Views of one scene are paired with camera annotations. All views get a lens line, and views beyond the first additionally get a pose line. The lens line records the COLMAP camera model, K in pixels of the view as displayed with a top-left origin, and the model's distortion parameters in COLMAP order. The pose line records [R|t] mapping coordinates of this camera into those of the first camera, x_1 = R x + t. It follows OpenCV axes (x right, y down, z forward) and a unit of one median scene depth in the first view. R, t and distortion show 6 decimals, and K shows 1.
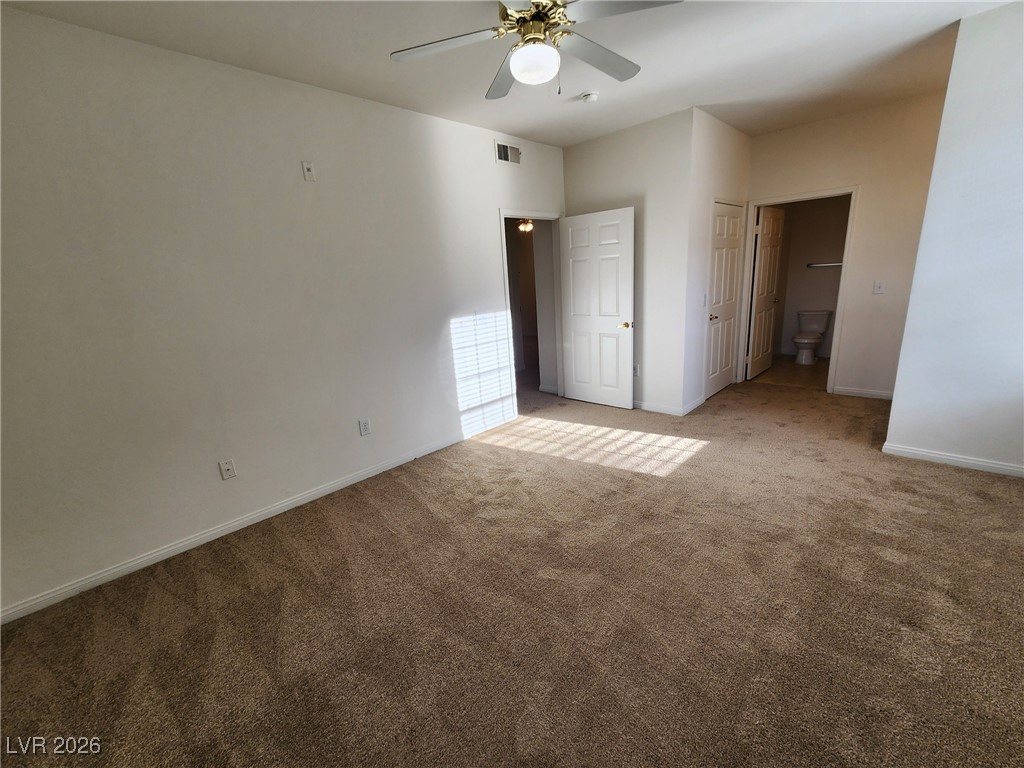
lens RADIAL K [[421.4, 0, 511.6], [0, 421.4, 389.3], [0, 0, 1]] dist [-0.001942, -0.000144]
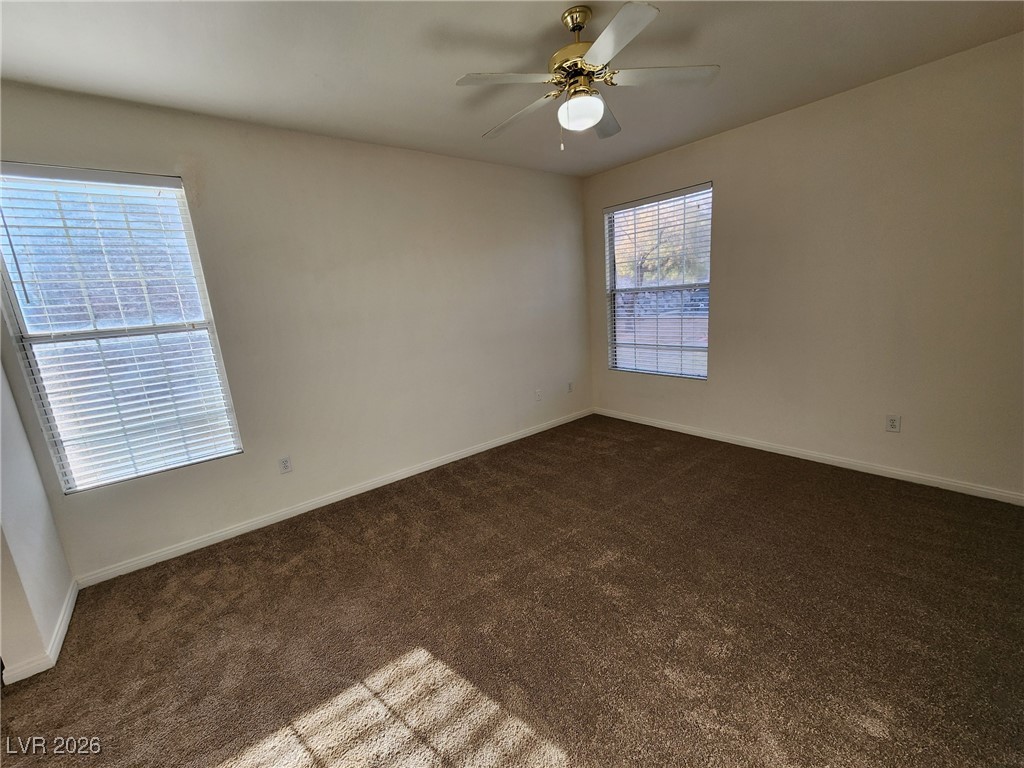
lens RADIAL K [[426.6, 0, 521.9], [0, 426.6, 386.6], [0, 0, 1]] dist [0.001210, 0.000187]
pose [[-0.985431, 0.118337, 0.122153, 0.072659], [0.161529, 0.876007, 0.454445, -0.319885], [-0.053229, 0.467555, -0.882360, 1.108700]]
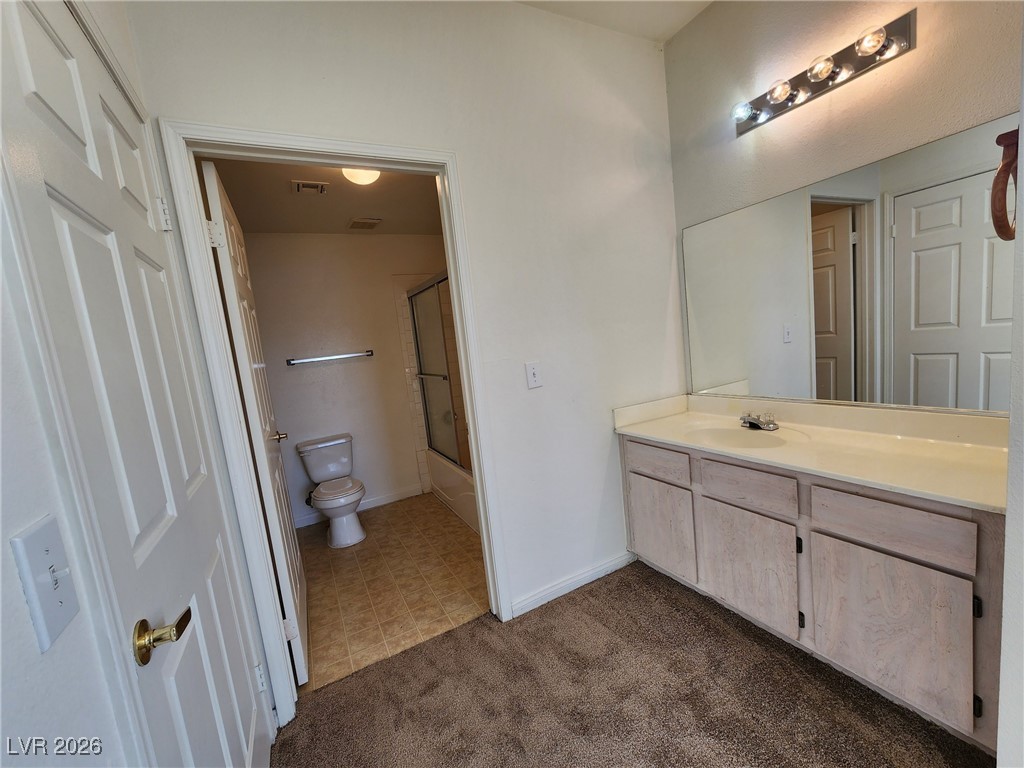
lens RADIAL K [[421.4, 0, 511.6], [0, 421.4, 389.3], [0, 0, 1]] dist [-0.001942, -0.000144]
pose [[0.304361, -0.080942, 0.949111, 0.449044], [0.338788, 0.940433, -0.028441, -0.243445], [-0.890273, 0.330204, 0.313654, 0.954875]]
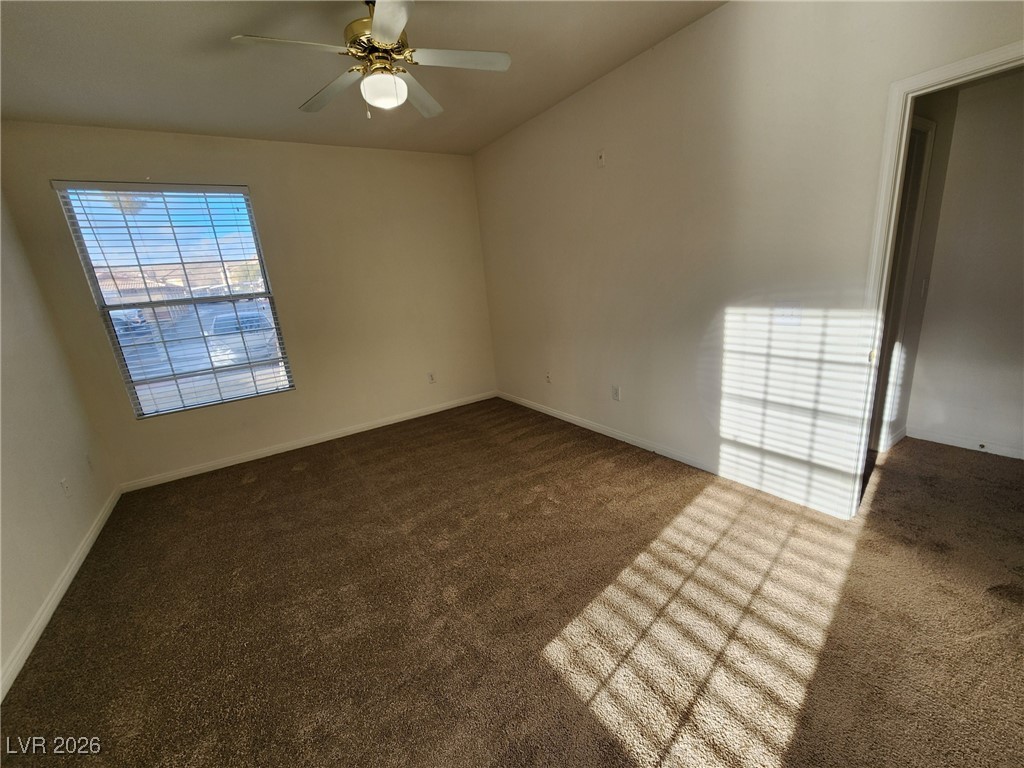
lens RADIAL K [[421.4, 0, 511.6], [0, 421.4, 389.3], [0, 0, 1]] dist [-0.001942, -0.000144]
pose [[-0.196407, 0.339196, -0.919984, 0.613774], [-0.161890, 0.914164, 0.371612, -0.243839], [0.967066, 0.221923, -0.124636, 0.771503]]
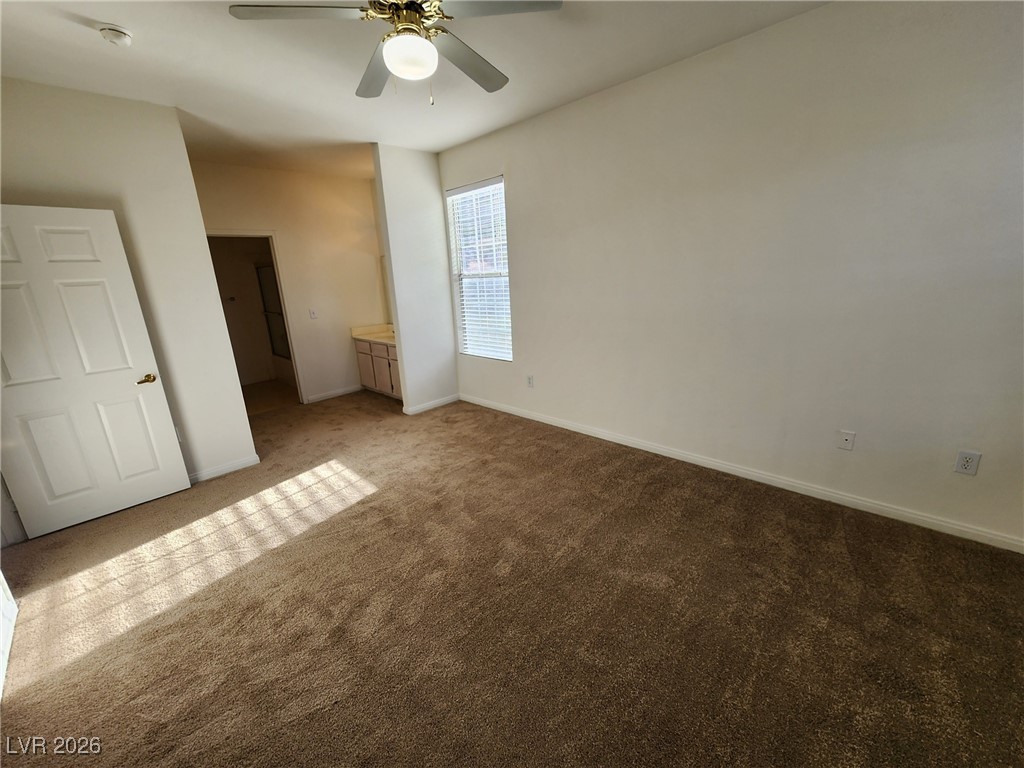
lens RADIAL K [[424.4, 0, 506.2], [0, 424.4, 394.0], [0, 0, 1]] dist [0.001295, 0.000464]
pose [[0.011942, -0.211602, 0.977283, -0.480140], [0.313411, 0.928896, 0.197295, -0.092791], [-0.949542, 0.303936, 0.077411, 0.447324]]
